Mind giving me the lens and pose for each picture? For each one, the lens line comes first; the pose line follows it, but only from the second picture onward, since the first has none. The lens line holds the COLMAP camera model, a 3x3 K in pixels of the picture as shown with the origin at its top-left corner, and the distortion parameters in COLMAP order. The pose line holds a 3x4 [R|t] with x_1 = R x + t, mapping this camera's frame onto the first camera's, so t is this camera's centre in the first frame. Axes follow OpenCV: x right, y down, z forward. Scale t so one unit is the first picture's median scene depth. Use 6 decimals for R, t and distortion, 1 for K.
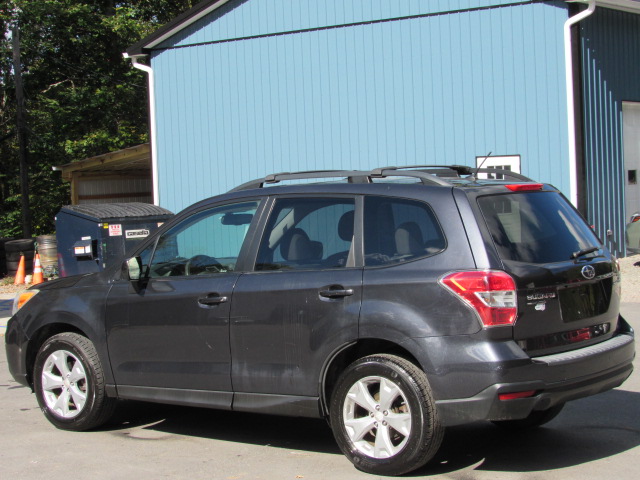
lens RADIAL K [[1310.9, 0, 320.0], [0, 1310.9, 240.0], [0, 0, 1]] dist [-0.149809, 0.443933]
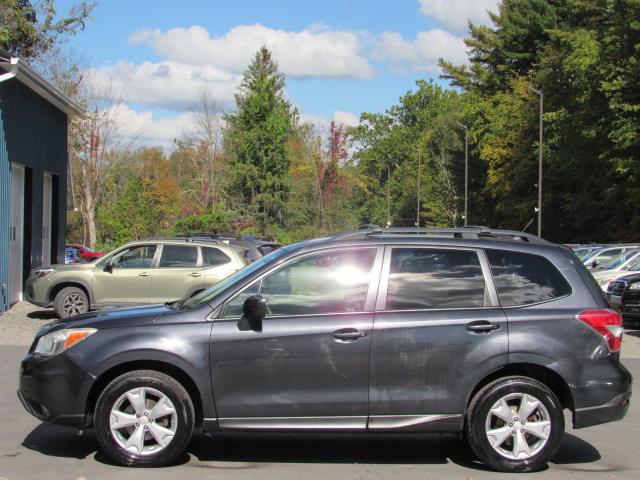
lens RADIAL K [[1310.9, 0, 320.0], [0, 1310.9, 240.0], [0, 0, 1]] dist [-0.149809, 0.443933]
pose [[0.748222, 0.048229, 0.661693, -0.928386], [-0.016992, 0.998420, -0.053558, 0.027067], [-0.663230, 0.028830, 0.747860, 0.183951]]
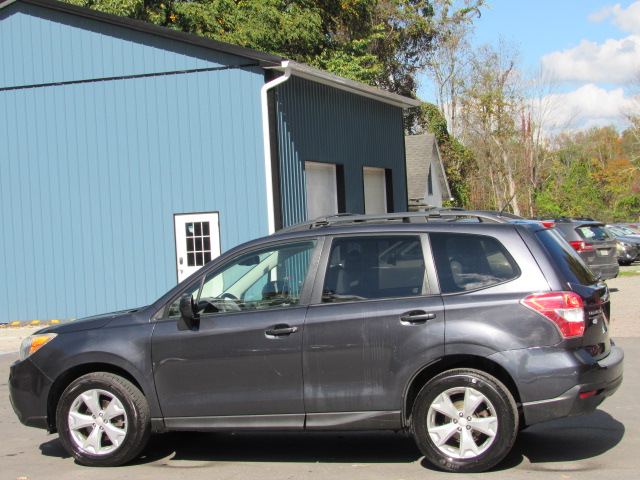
lens RADIAL K [[1310.9, 0, 320.0], [0, 1310.9, 240.0], [0, 0, 1]] dist [-0.149809, 0.443933]
pose [[0.935178, -0.013475, 0.353922, -0.478397], [0.030952, 0.998562, -0.043766, 0.020340], [-0.352823, 0.051884, 0.934250, -0.045272]]
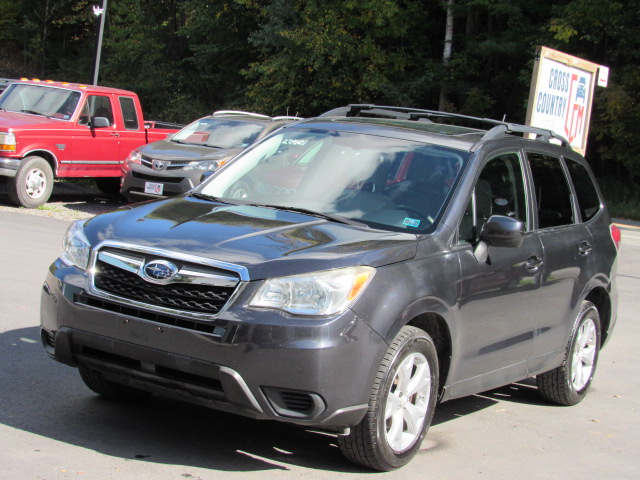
lens RADIAL K [[1310.9, 0, 320.0], [0, 1310.9, 240.0], [0, 0, 1]] dist [-0.149809, 0.443933]
pose [[-0.137115, -0.064397, 0.988460, -1.039627], [-0.078125, 0.995479, 0.054017, -0.008369], [-0.987469, -0.069817, -0.141526, 1.387829]]
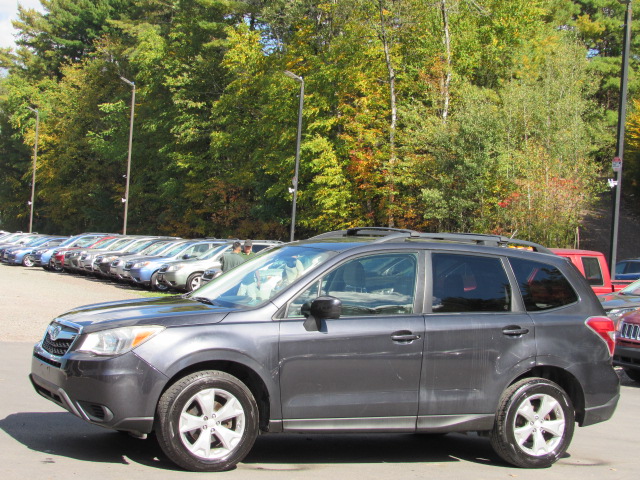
lens RADIAL K [[1310.9, 0, 320.0], [0, 1310.9, 240.0], [0, 0, 1]] dist [-0.149809, 0.443933]
pose [[0.450049, 0.068686, 0.890358, -1.248414], [-0.041539, 0.997569, -0.055959, 0.030717], [-0.892037, -0.011800, 0.451808, 0.595471]]
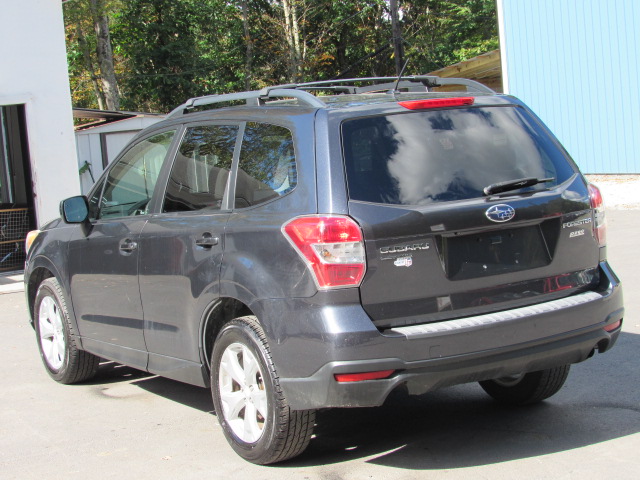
lens RADIAL K [[1310.9, 0, 320.0], [0, 1310.9, 240.0], [0, 0, 1]] dist [-0.149809, 0.443933]
pose [[0.927258, -0.003550, -0.374407, 0.394945], [0.030465, 0.997355, 0.065991, -0.013272], [0.373183, -0.072597, 0.924913, 0.260517]]
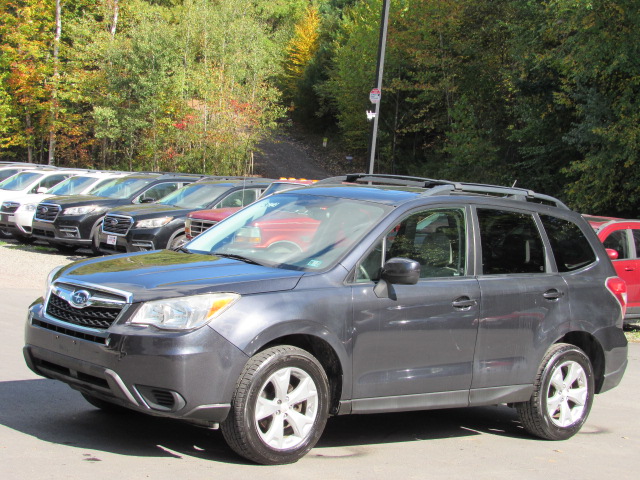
lens RADIAL K [[1310.9, 0, 320.0], [0, 1310.9, 240.0], [0, 0, 1]] dist [-0.149809, 0.443933]
pose [[0.169348, 0.016939, 0.985411, -1.218832], [-0.057590, 0.998314, -0.007263, 0.011245], [-0.983872, -0.055520, 0.170038, 1.021454]]
